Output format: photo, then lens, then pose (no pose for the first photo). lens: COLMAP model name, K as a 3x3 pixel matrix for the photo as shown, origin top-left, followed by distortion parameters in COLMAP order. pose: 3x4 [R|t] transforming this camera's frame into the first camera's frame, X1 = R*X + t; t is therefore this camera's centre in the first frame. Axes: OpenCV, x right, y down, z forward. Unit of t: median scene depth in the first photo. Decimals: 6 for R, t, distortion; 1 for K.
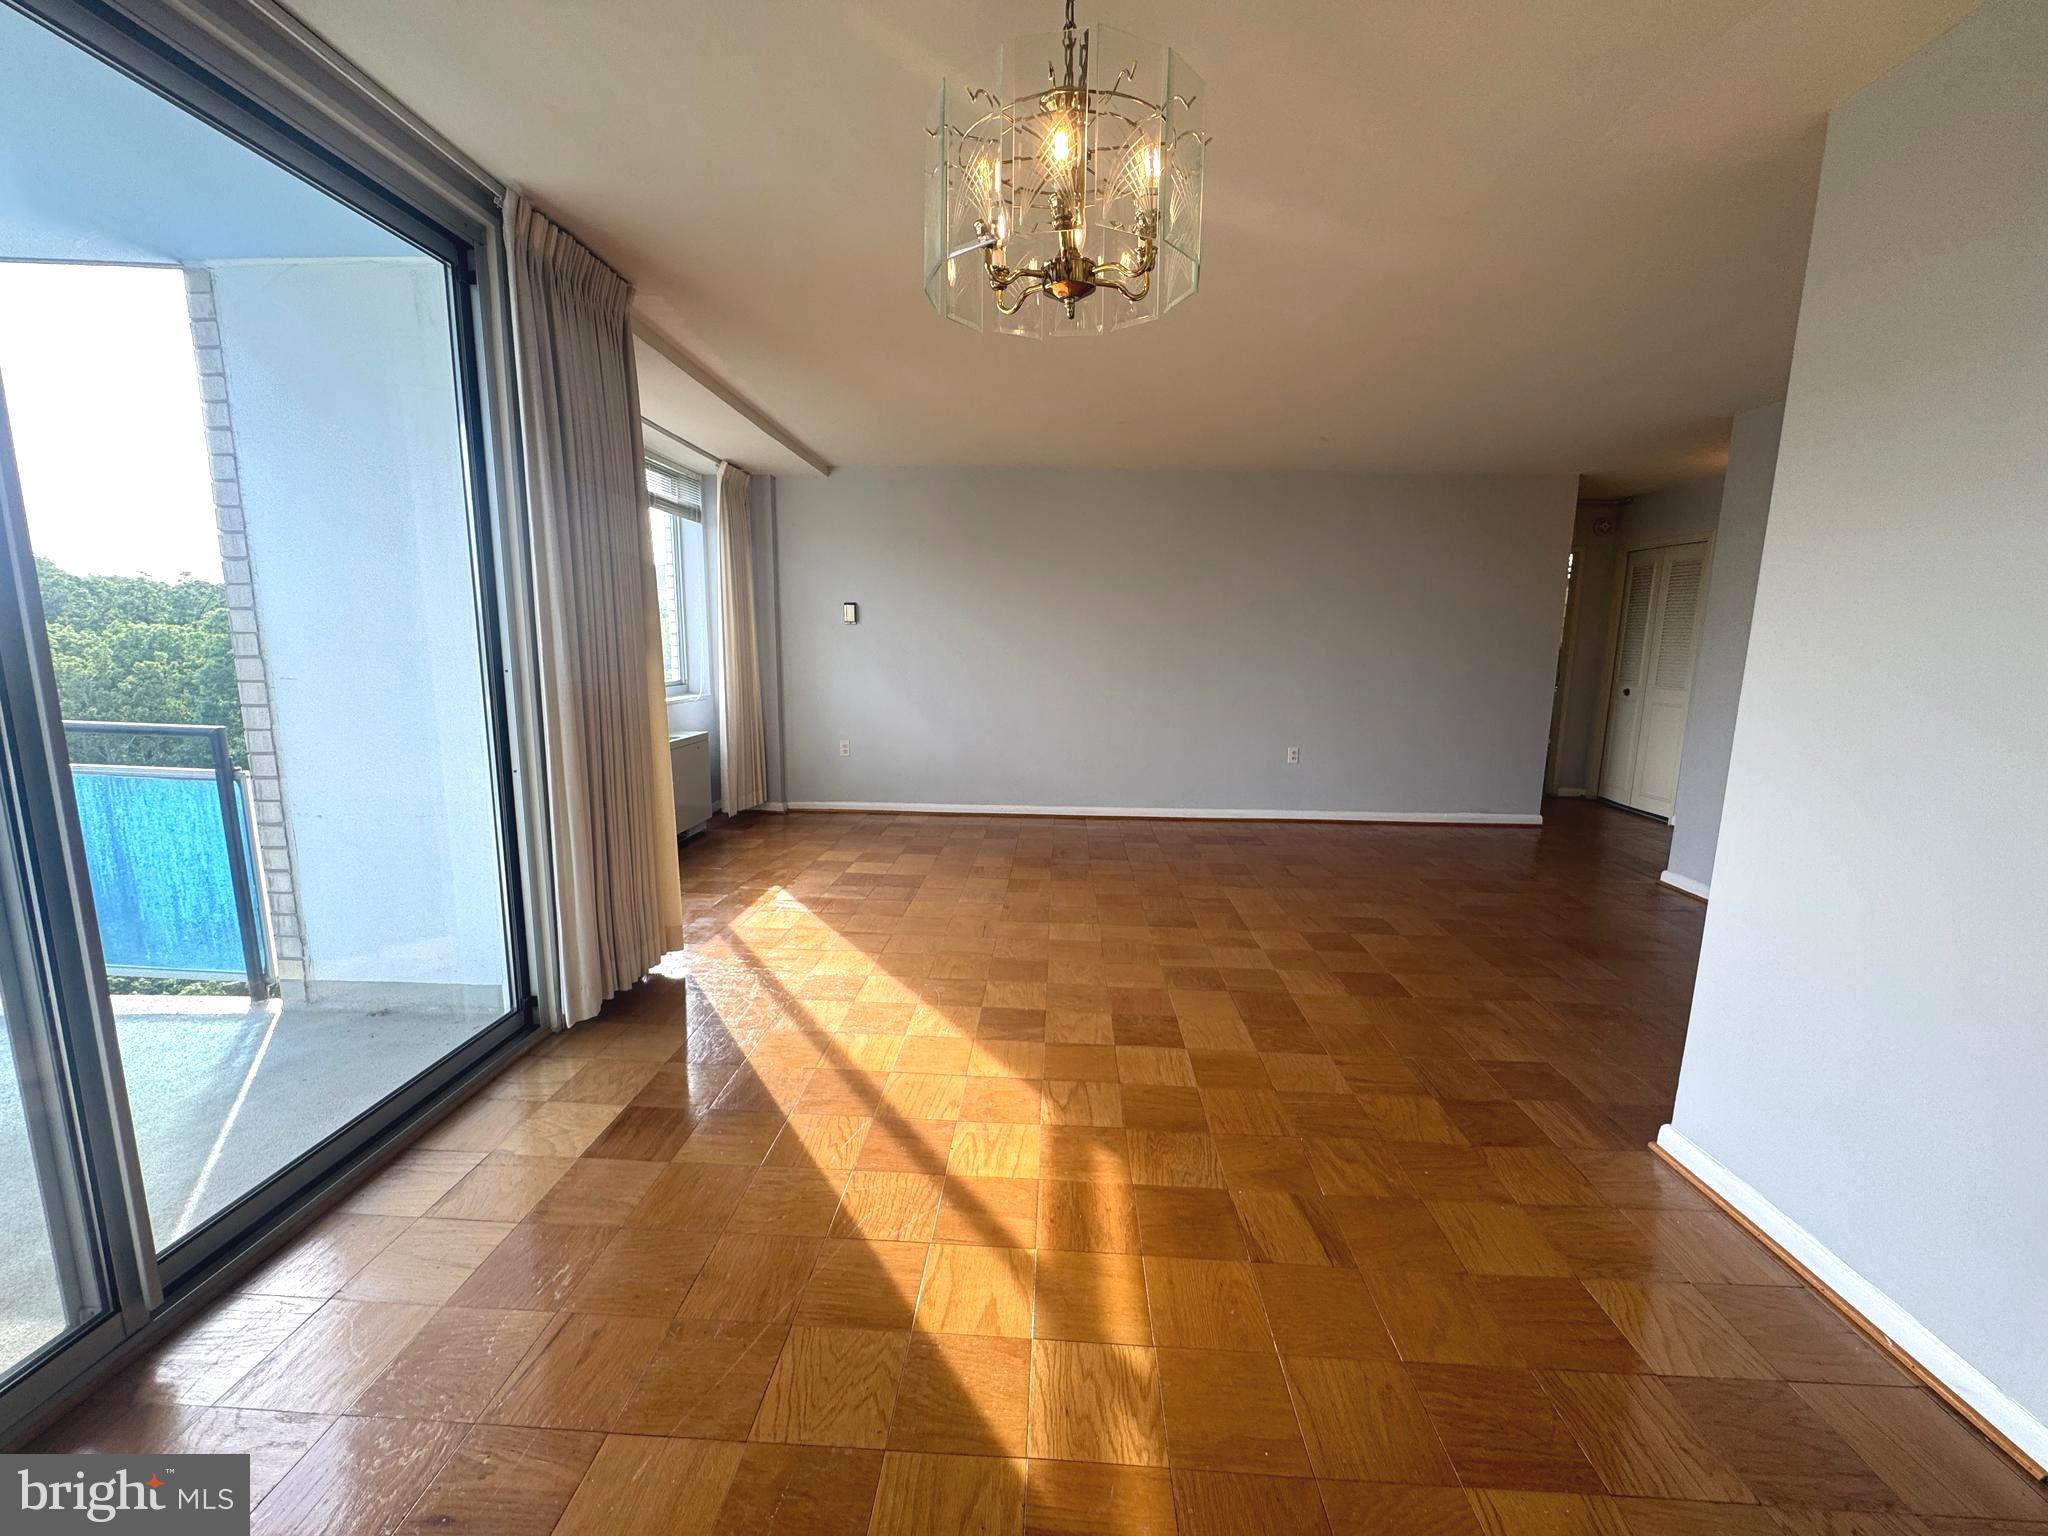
lens RADIAL K [[820.2, 0, 1024.7], [0, 820.2, 764.5], [0, 0, 1]] dist [-0.002579, 0.000089]
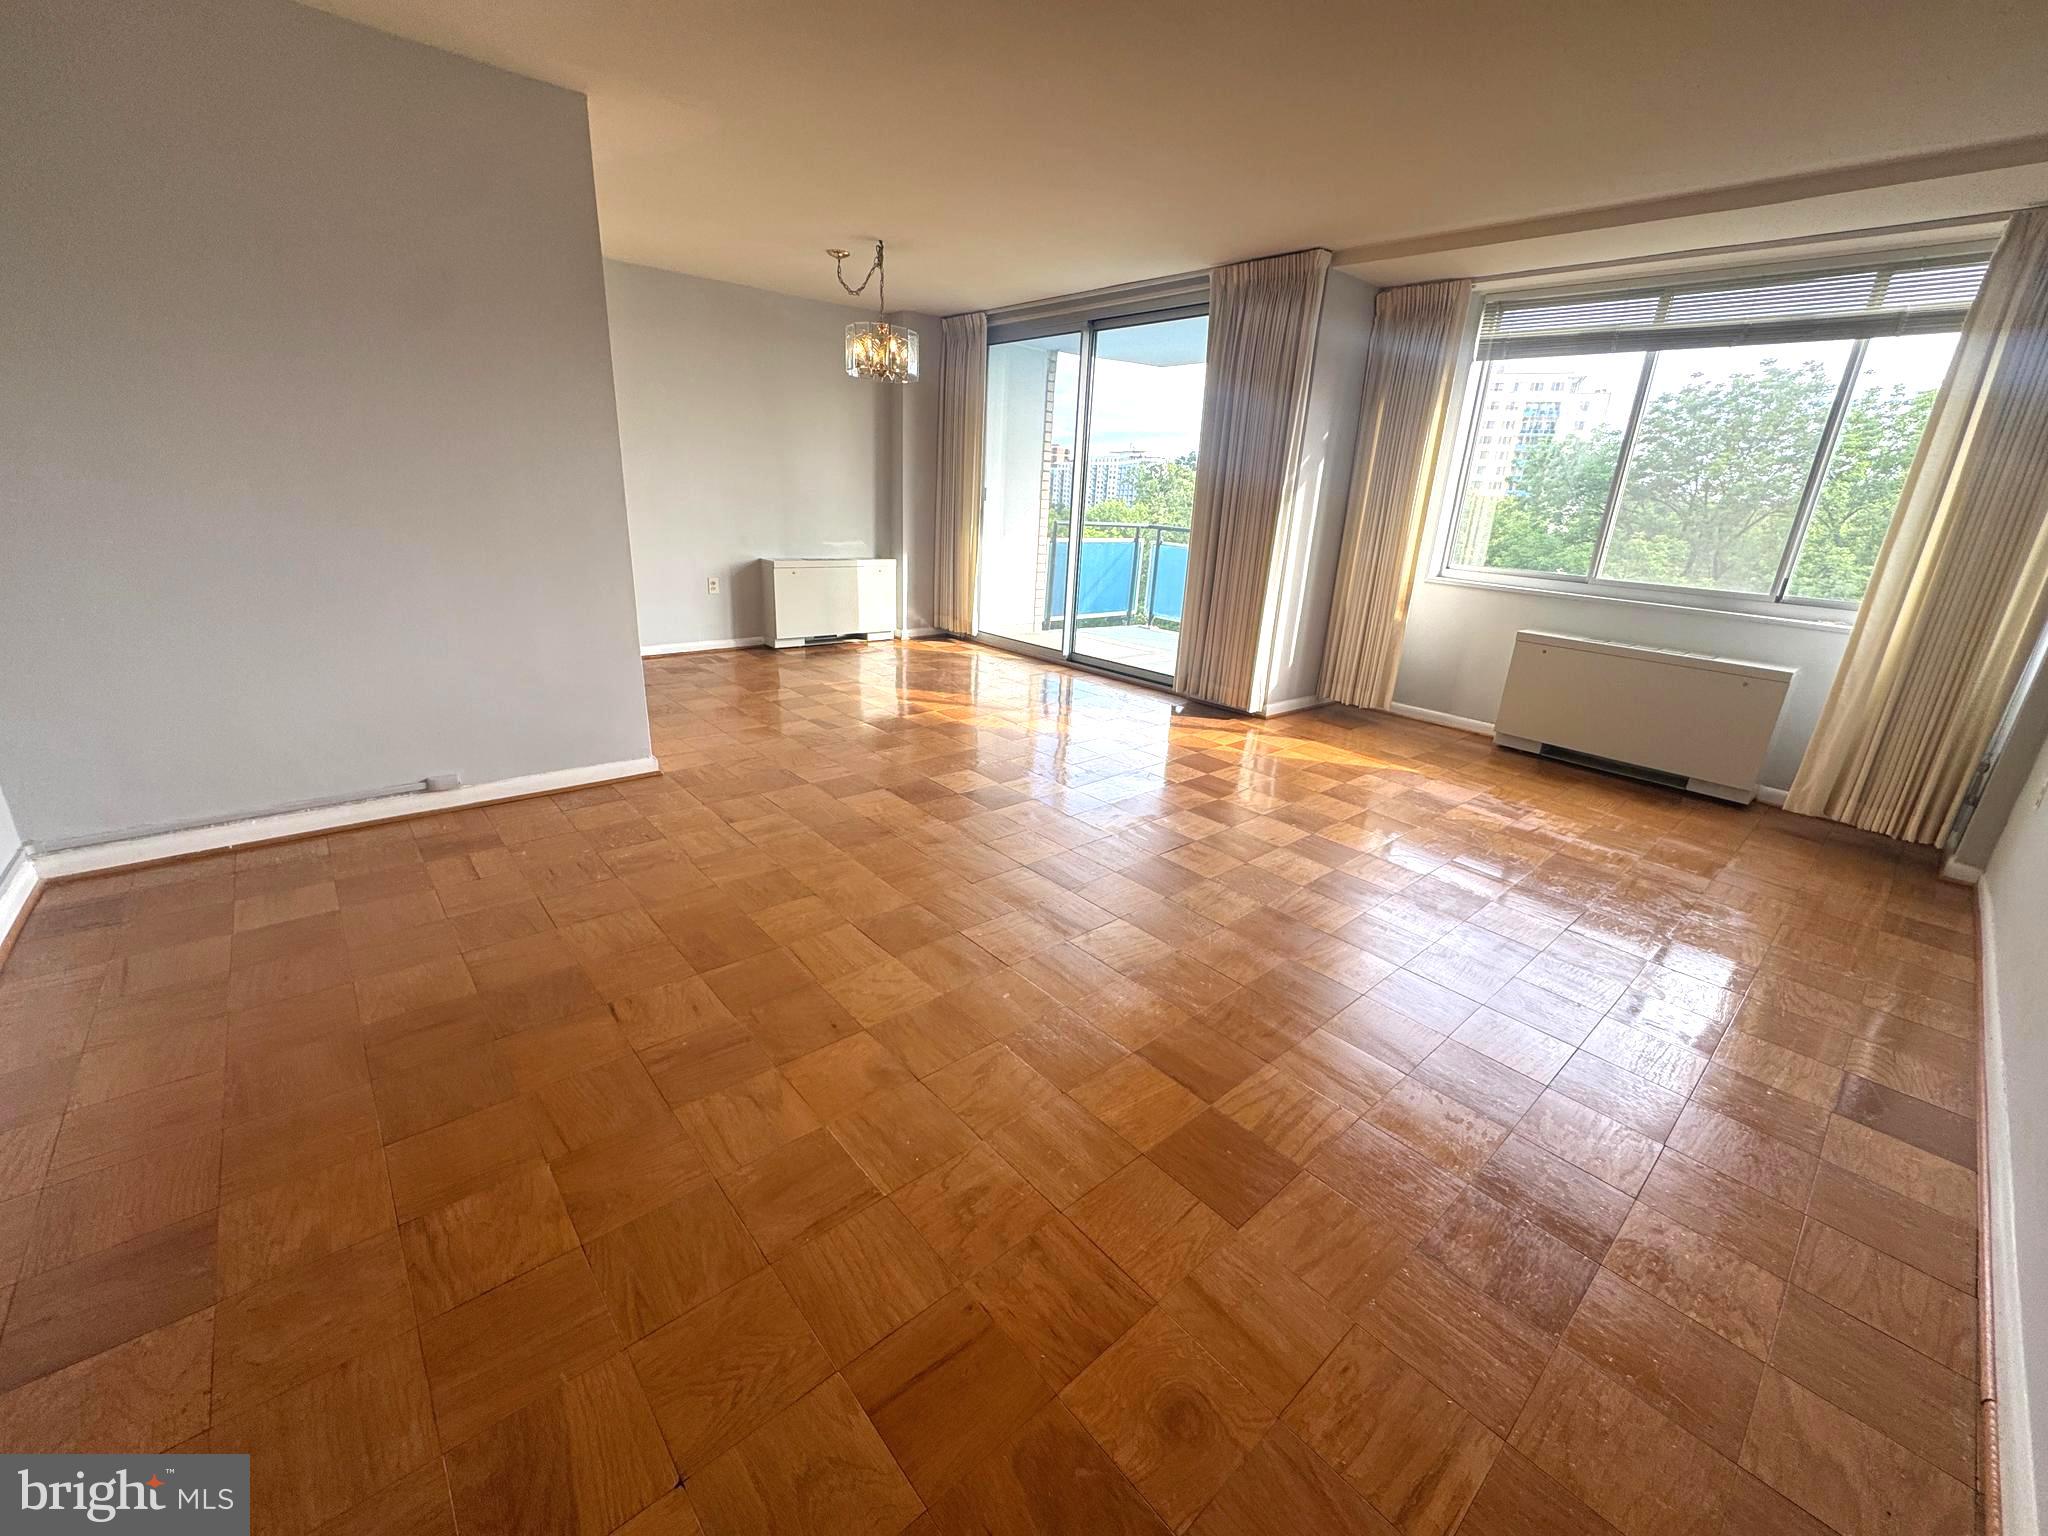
lens RADIAL K [[820.2, 0, 1024.7], [0, 820.2, 764.5], [0, 0, 1]] dist [-0.002579, 0.000089]
pose [[-0.718358, 0.169678, -0.674664, 0.966822], [-0.171183, 0.896867, 0.407832, -0.245580], [0.674283, 0.408460, -0.615225, 1.787930]]
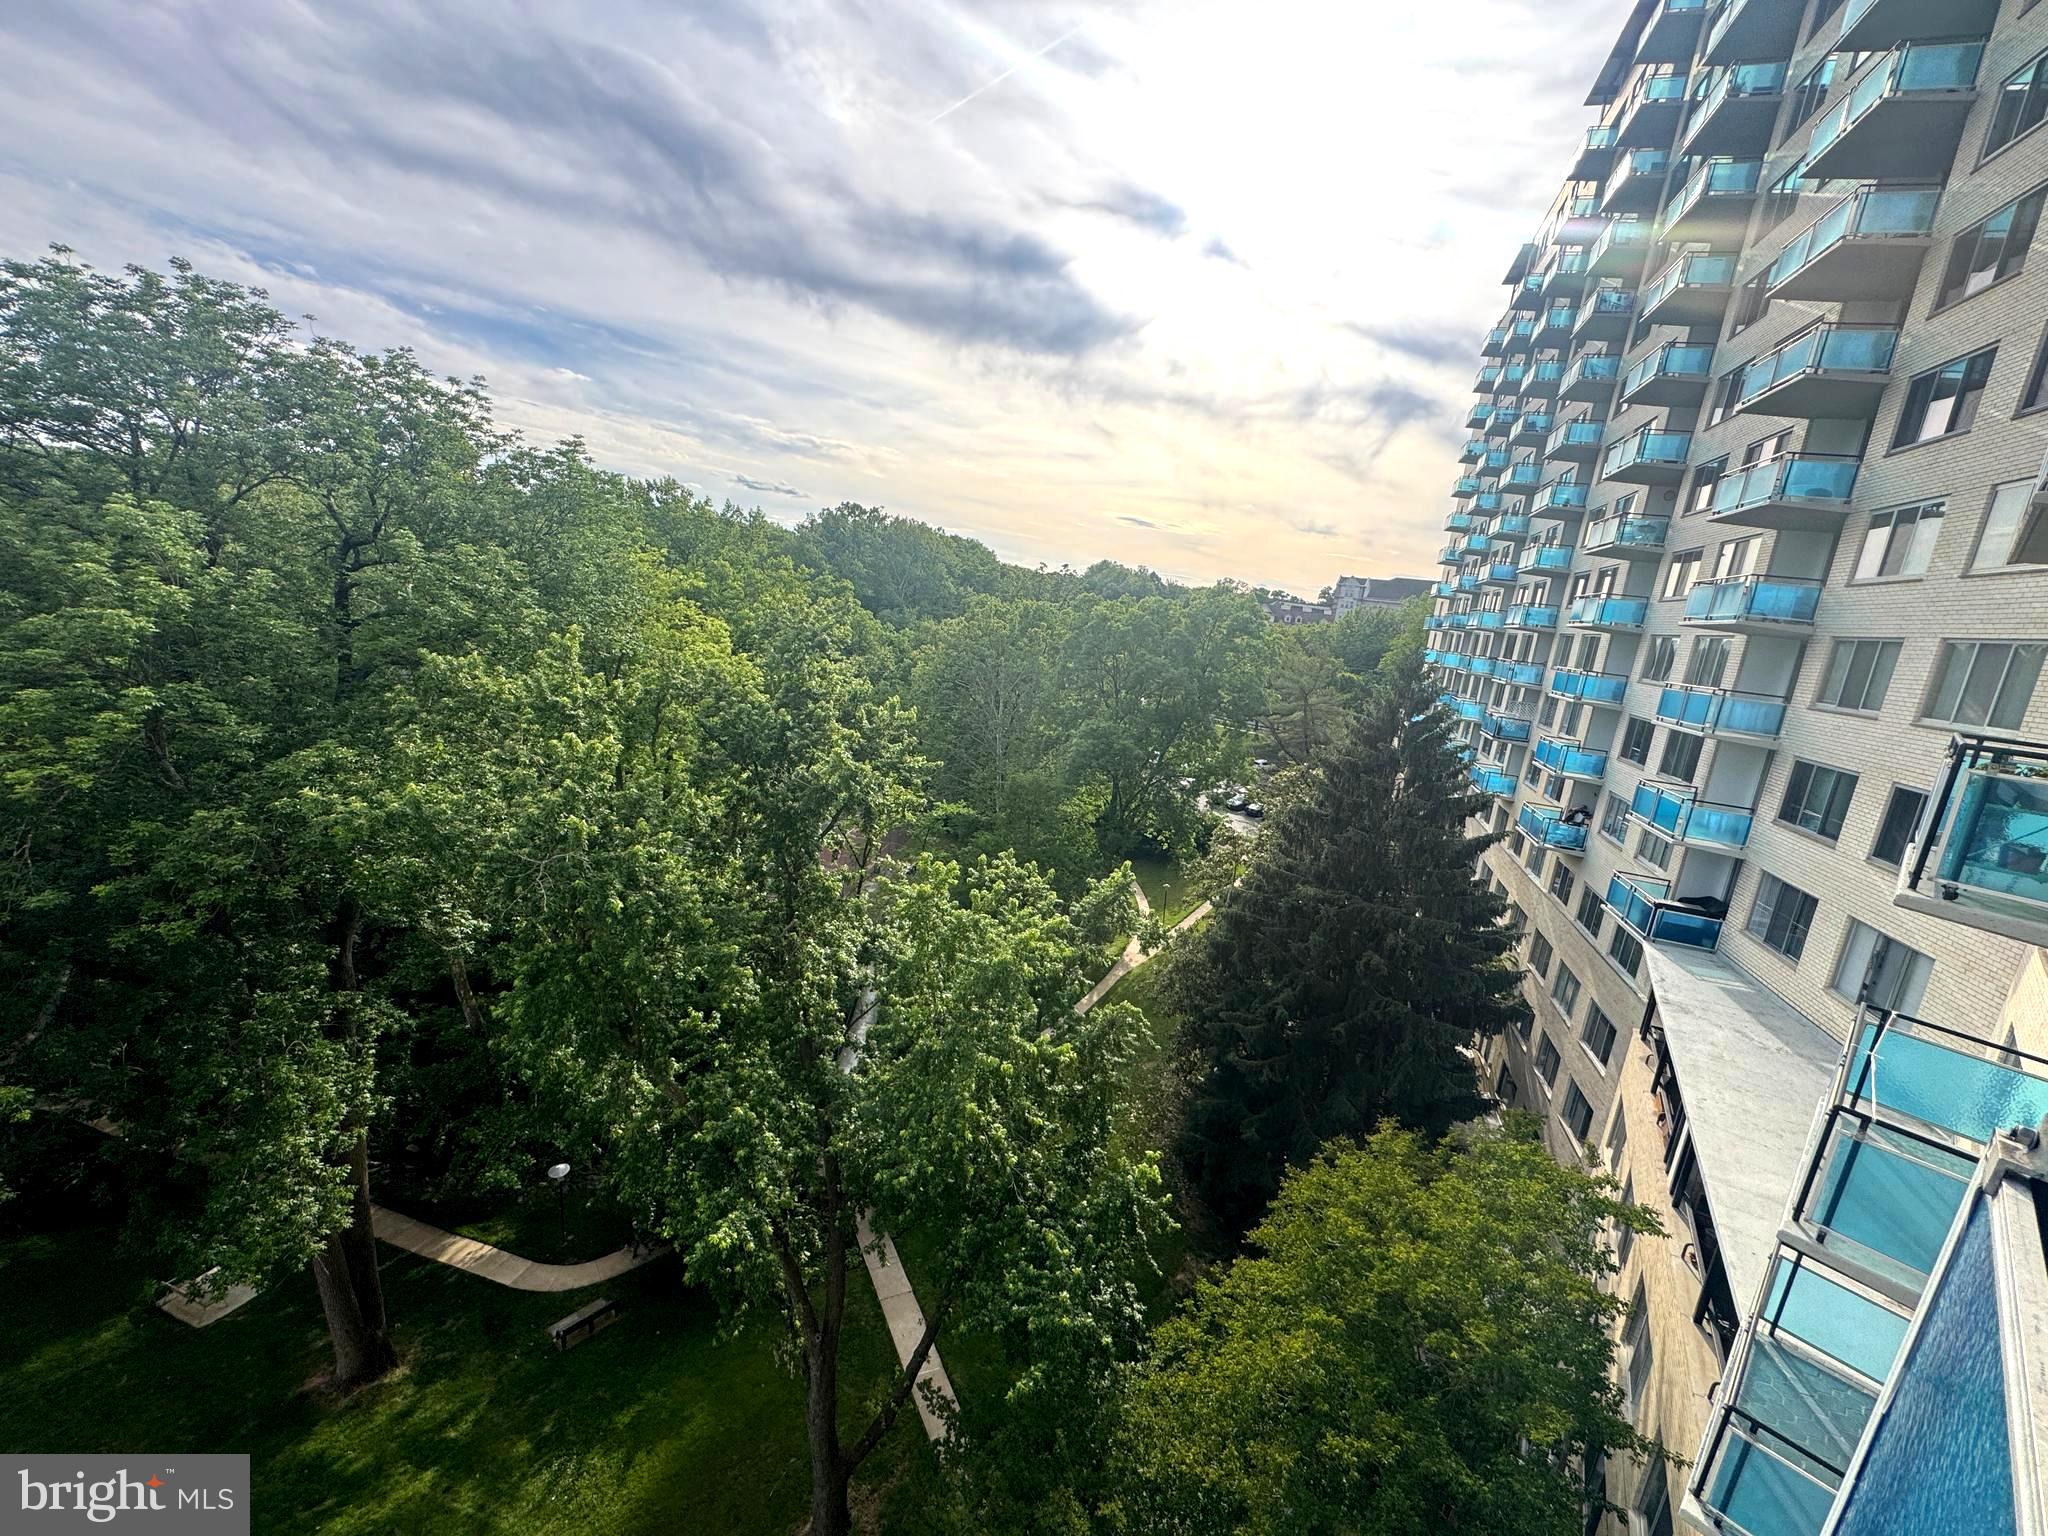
lens RADIAL K [[820.2, 0, 1024.7], [0, 820.2, 764.5], [0, 0, 1]] dist [-0.002579, 0.000089]
pose [[0.682804, 0.211203, -0.699408, -1.452474], [-0.222598, 0.971929, 0.076184, -0.067878], [0.695866, 0.103668, 0.710650, 0.566163]]
